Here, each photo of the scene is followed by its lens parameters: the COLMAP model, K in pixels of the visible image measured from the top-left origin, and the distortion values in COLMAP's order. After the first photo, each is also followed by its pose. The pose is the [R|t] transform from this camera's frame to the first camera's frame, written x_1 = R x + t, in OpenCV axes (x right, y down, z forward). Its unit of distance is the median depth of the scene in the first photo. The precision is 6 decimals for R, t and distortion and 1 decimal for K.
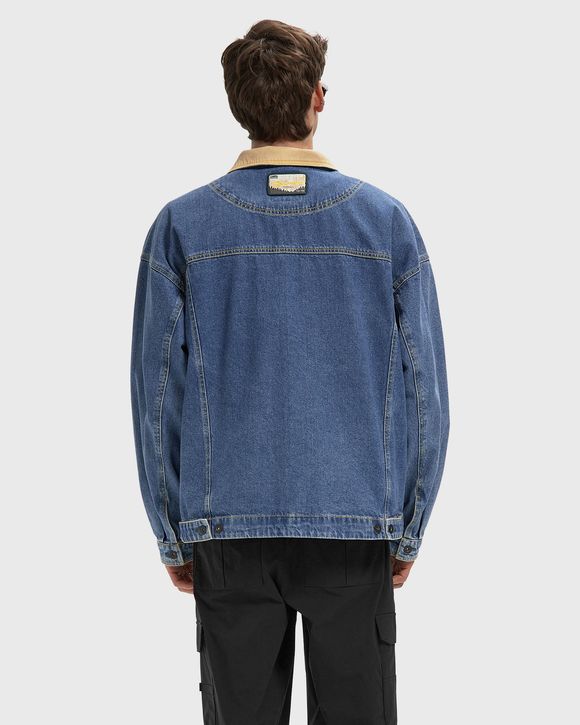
lens RADIAL K [[1510.9, 0, 290.0], [0, 1510.9, 362.5], [0, 0, 1]] dist [0.396388, 0.013880]
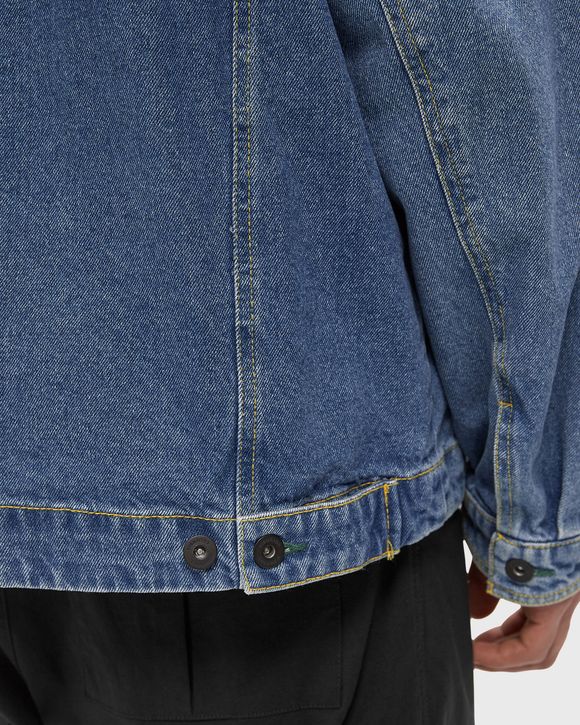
lens RADIAL K [[1582.8, 0, 290.0], [0, 1582.8, 362.5], [0, 0, 1]] dist [-0.031521, -0.199478]
pose [[0.850705, 0.029291, -0.524827, 0.212916], [0.065869, 0.984635, 0.161723, 0.033267], [0.521500, -0.172148, 0.835705, 0.780853]]
